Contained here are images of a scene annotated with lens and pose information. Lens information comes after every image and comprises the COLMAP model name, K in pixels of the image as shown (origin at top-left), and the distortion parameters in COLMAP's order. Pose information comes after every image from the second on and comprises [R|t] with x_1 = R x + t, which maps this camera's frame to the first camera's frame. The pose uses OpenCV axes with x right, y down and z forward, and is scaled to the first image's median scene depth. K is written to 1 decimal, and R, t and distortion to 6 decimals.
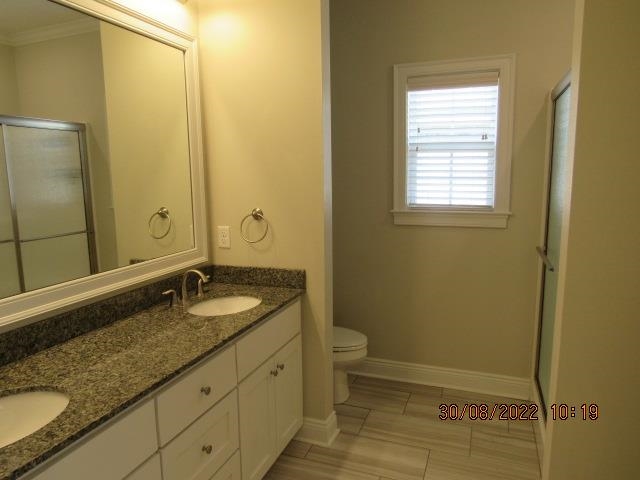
lens RADIAL K [[443.4, 0, 320.0], [0, 443.4, 240.0], [0, 0, 1]] dist [-0.036305, -0.005554]
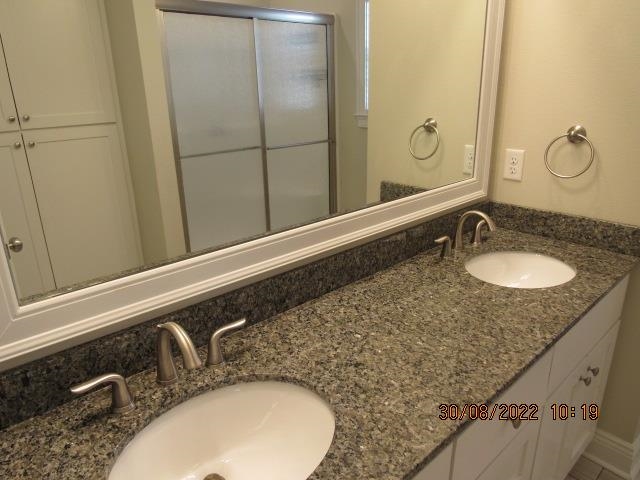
lens RADIAL K [[443.4, 0, 320.0], [0, 443.4, 240.0], [0, 0, 1]] dist [-0.036305, -0.005554]
pose [[0.887322, 0.149846, -0.436125, -0.179766], [-0.059182, 0.974917, 0.214558, -0.023540], [0.457337, -0.164571, 0.873933, 0.234924]]
